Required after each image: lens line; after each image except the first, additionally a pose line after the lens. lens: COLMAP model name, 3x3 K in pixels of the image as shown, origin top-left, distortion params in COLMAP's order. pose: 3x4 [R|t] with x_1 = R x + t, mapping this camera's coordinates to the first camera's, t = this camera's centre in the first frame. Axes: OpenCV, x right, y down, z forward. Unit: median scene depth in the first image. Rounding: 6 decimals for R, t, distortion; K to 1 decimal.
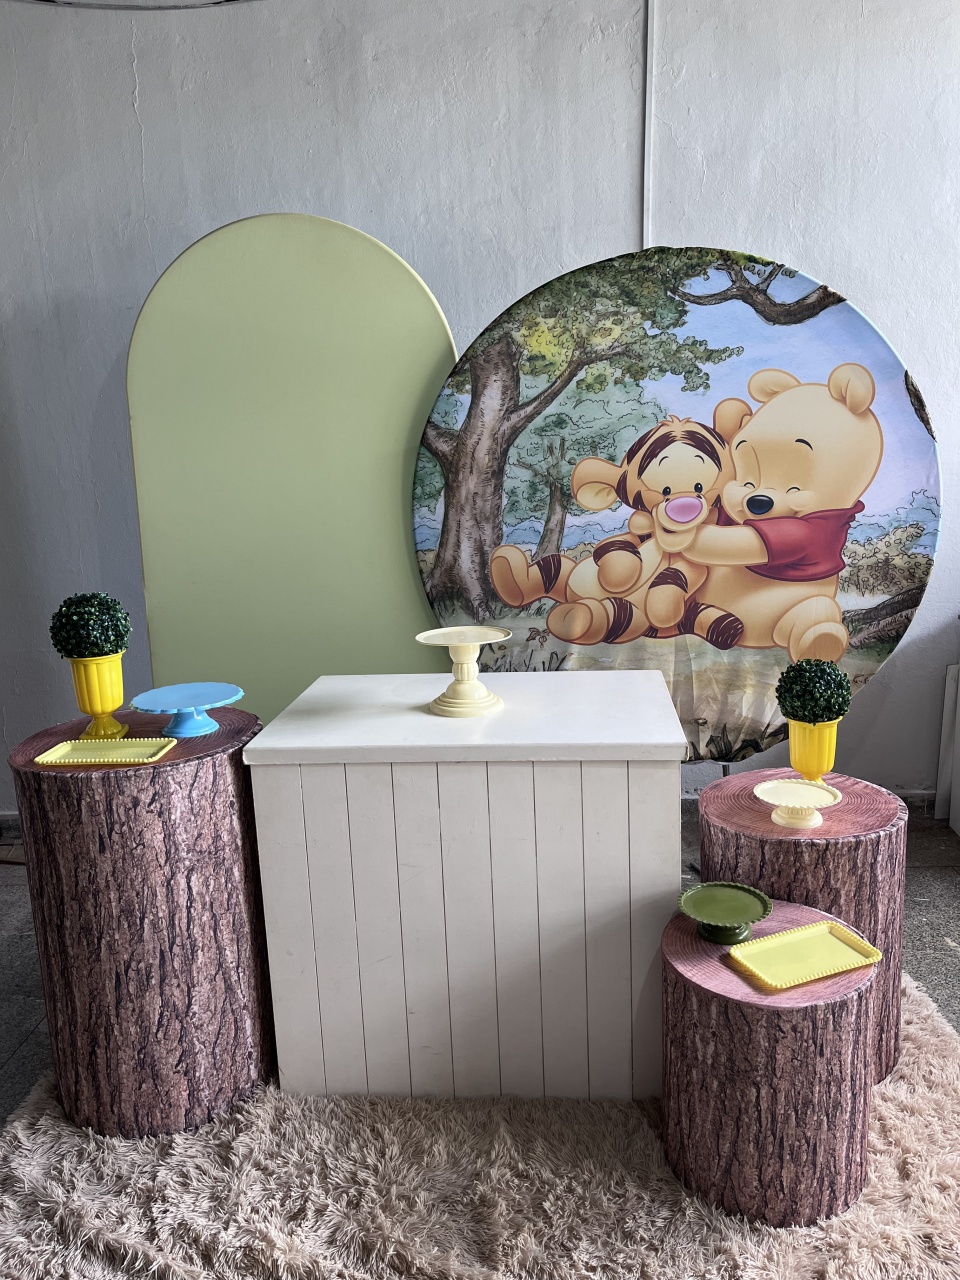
lens RADIAL K [[957.3, 0, 480.1], [0, 957.3, 634.2], [0, 0, 1]] dist [0.043626, -0.092967]
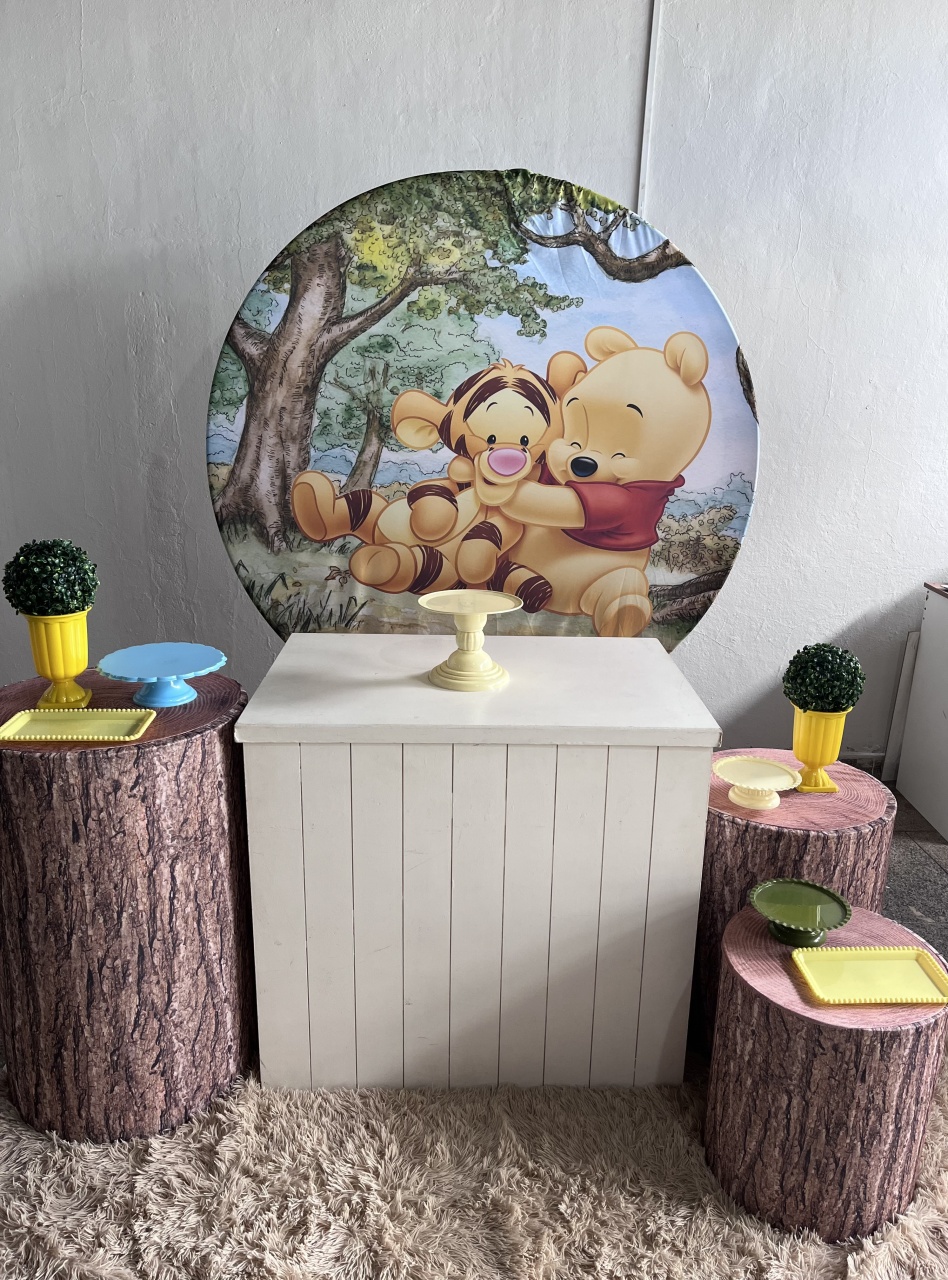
lens RADIAL K [[962.0, 0, 481.6], [0, 962.0, 640.9], [0, 0, 1]] dist [0.046813, -0.096350]
pose [[0.992669, 0.029879, 0.117114, -0.126512], [-0.039772, 0.995750, 0.083066, -0.041676], [-0.114135, -0.087115, 0.989638, 0.092478]]
